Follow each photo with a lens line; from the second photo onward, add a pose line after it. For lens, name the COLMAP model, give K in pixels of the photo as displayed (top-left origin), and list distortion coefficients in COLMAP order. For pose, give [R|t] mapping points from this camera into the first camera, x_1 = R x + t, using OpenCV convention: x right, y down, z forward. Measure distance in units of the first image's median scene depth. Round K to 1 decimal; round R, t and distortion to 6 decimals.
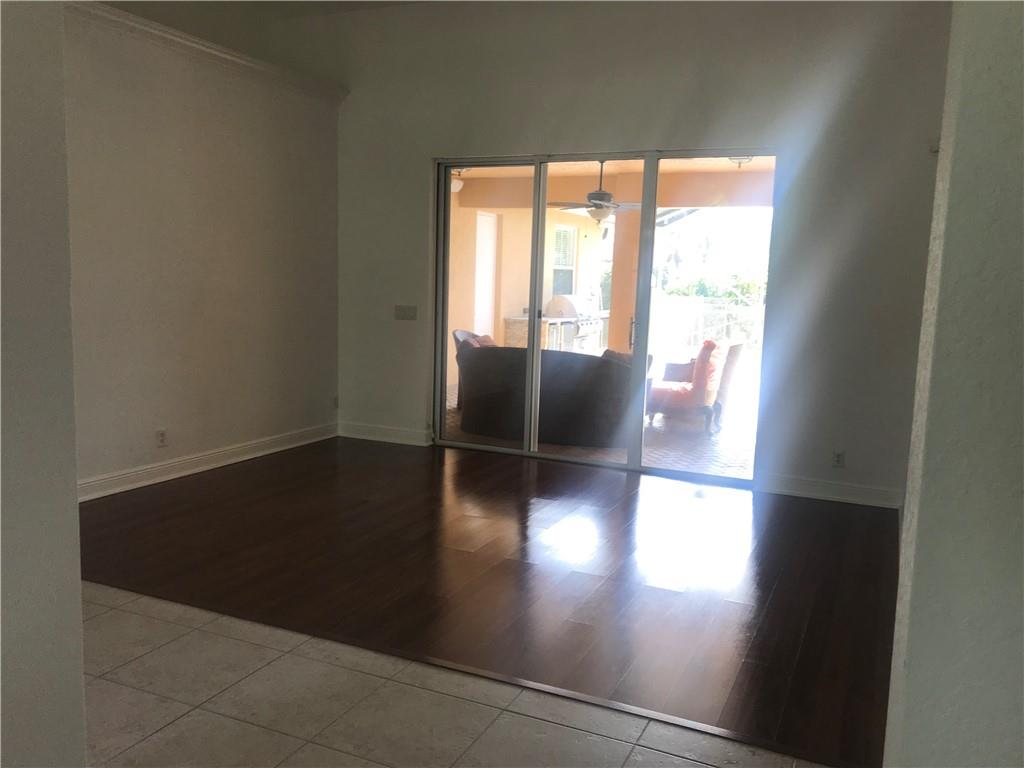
lens RADIAL K [[844.3, 0, 500.5], [0, 844.3, 378.0], [0, 0, 1]] dist [0.059867, -0.107674]
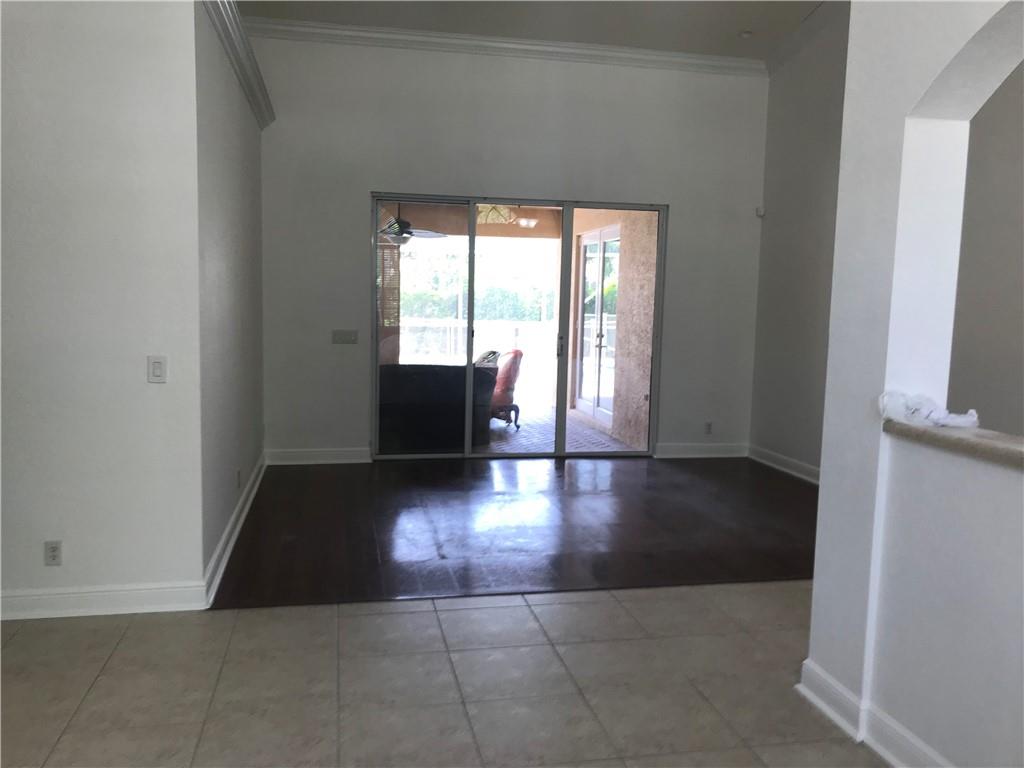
lens RADIAL K [[844.3, 0, 500.5], [0, 844.3, 378.0], [0, 0, 1]] dist [0.059867, -0.107674]
pose [[0.805609, -0.064960, 0.588875, -0.578996], [0.070547, 0.997417, 0.013515, -0.027368], [-0.588232, 0.030656, 0.808111, 0.045572]]
